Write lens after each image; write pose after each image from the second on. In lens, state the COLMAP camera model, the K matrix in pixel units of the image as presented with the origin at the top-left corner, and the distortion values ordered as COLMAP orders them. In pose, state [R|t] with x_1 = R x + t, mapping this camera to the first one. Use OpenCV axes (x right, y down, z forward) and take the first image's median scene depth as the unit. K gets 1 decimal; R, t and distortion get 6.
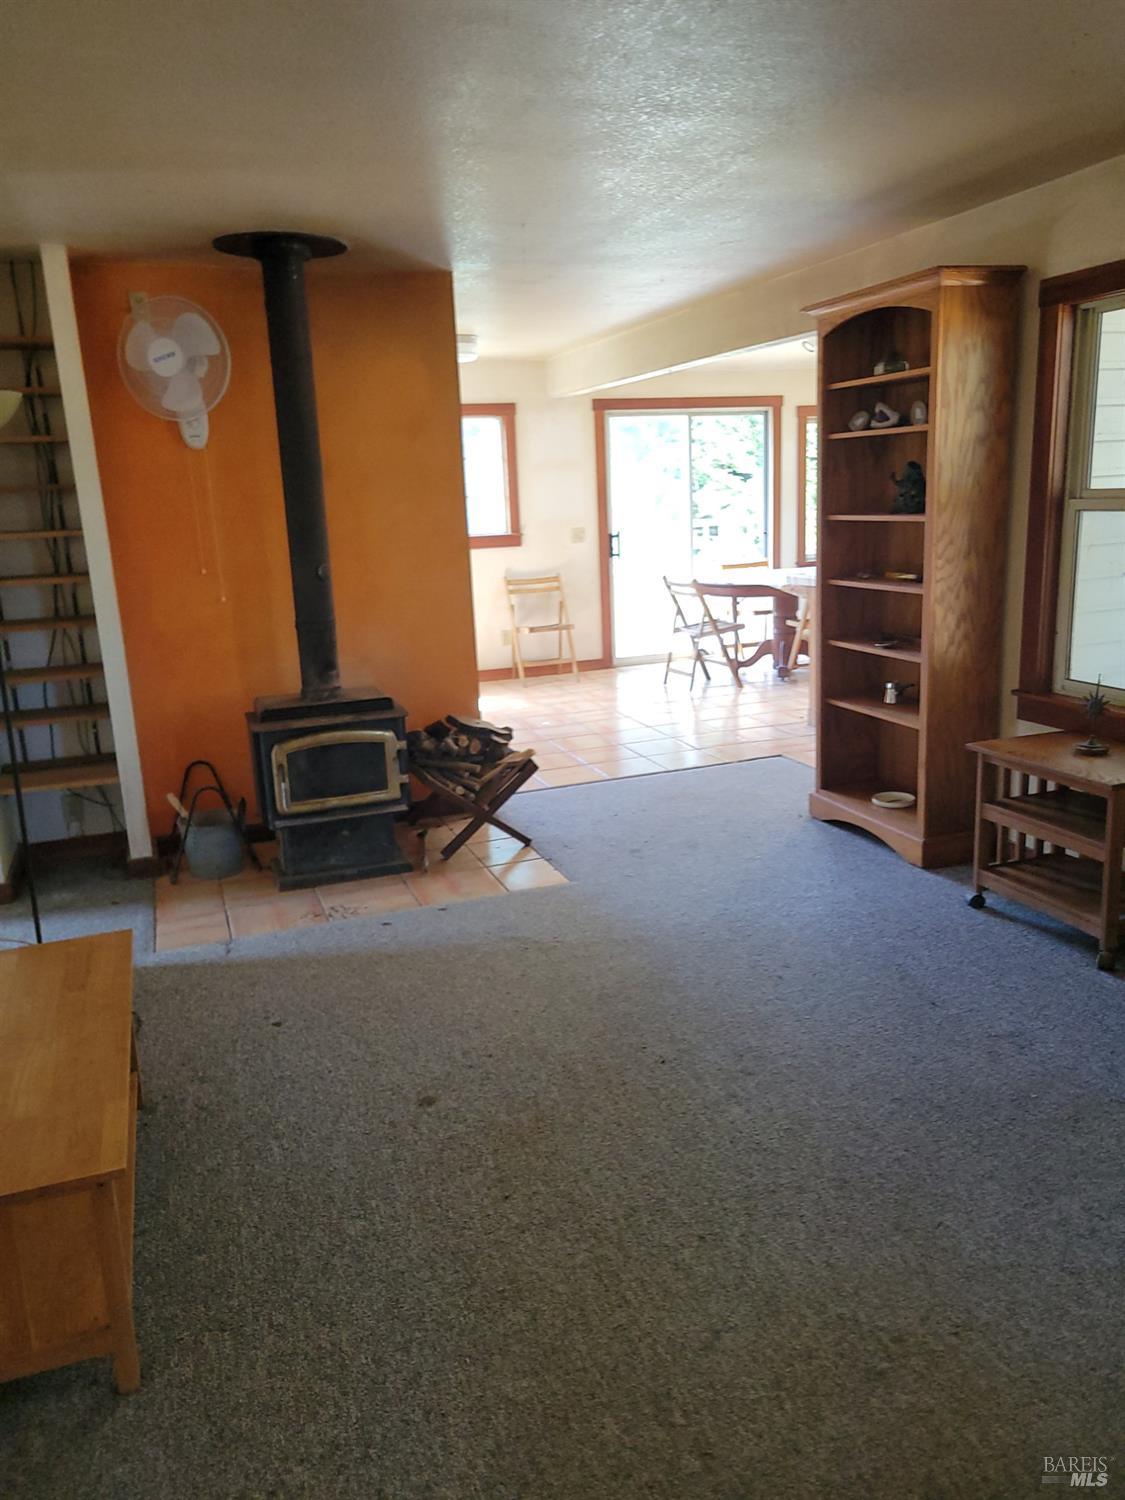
lens RADIAL K [[1129.2, 0, 562.5], [0, 1129.2, 750.0], [0, 0, 1]] dist [0.050804, -0.000895]
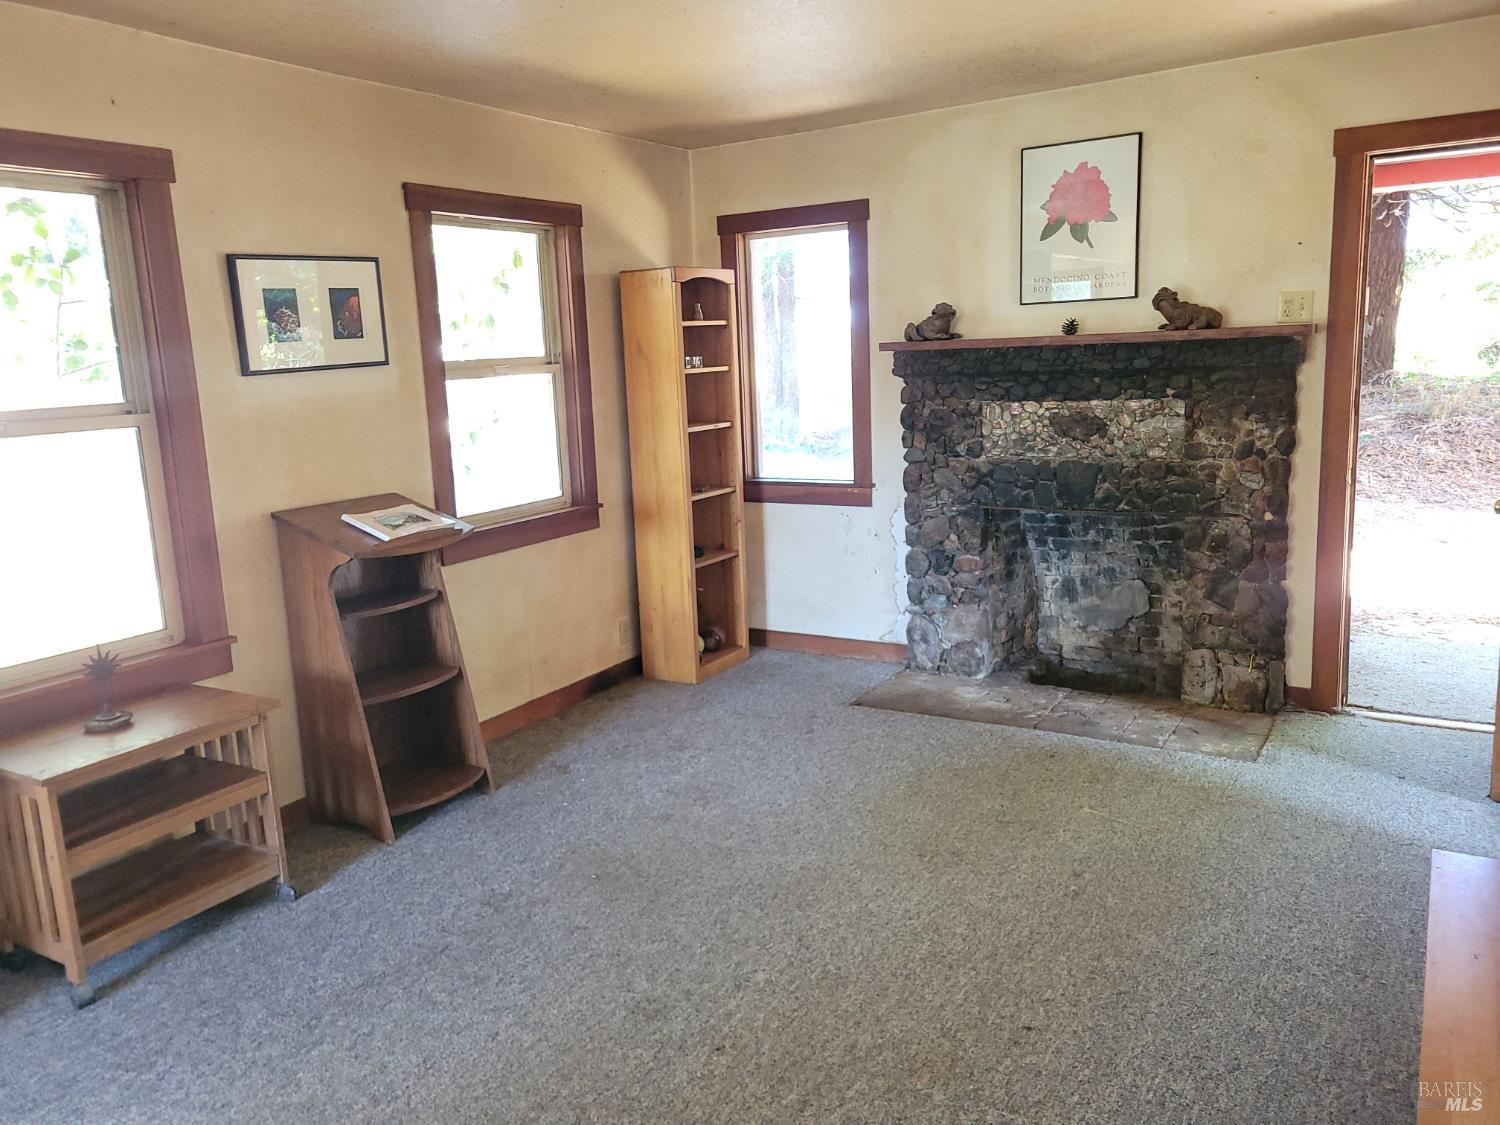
lens RADIAL K [[1129.2, 0, 750.0], [0, 1129.2, 562.5], [0, 0, 1]] dist [0.050804, -0.000895]
pose [[-0.631810, -0.072022, 0.771770, -0.476044], [0.247920, 0.924594, 0.289244, -0.248741], [-0.734405, 0.374085, -0.566312, 1.189135]]
